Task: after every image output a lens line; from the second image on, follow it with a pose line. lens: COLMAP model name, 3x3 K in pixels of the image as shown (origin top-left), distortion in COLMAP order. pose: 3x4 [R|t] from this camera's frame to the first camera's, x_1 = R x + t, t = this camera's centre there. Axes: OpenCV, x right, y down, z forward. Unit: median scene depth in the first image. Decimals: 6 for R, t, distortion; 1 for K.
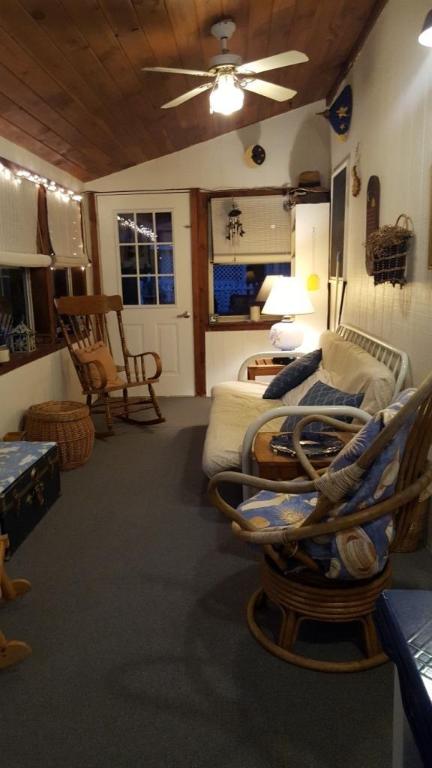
lens RADIAL K [[562.5, 0, 216.9], [0, 562.5, 392.1], [0, 0, 1]] dist [0.106034, -0.135829]
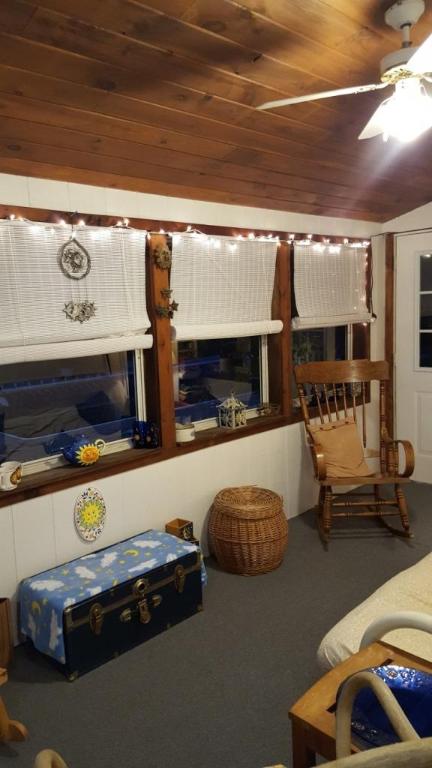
lens RADIAL K [[576.5, 0, 197.3], [0, 576.5, 384.5], [0, 0, 1]] dist [0.121652, -0.187996]
pose [[0.721483, 0.084842, -0.687215, 0.255605], [-0.121381, 0.992594, -0.004890, -0.130006], [0.681710, 0.086943, 0.726438, 0.288108]]
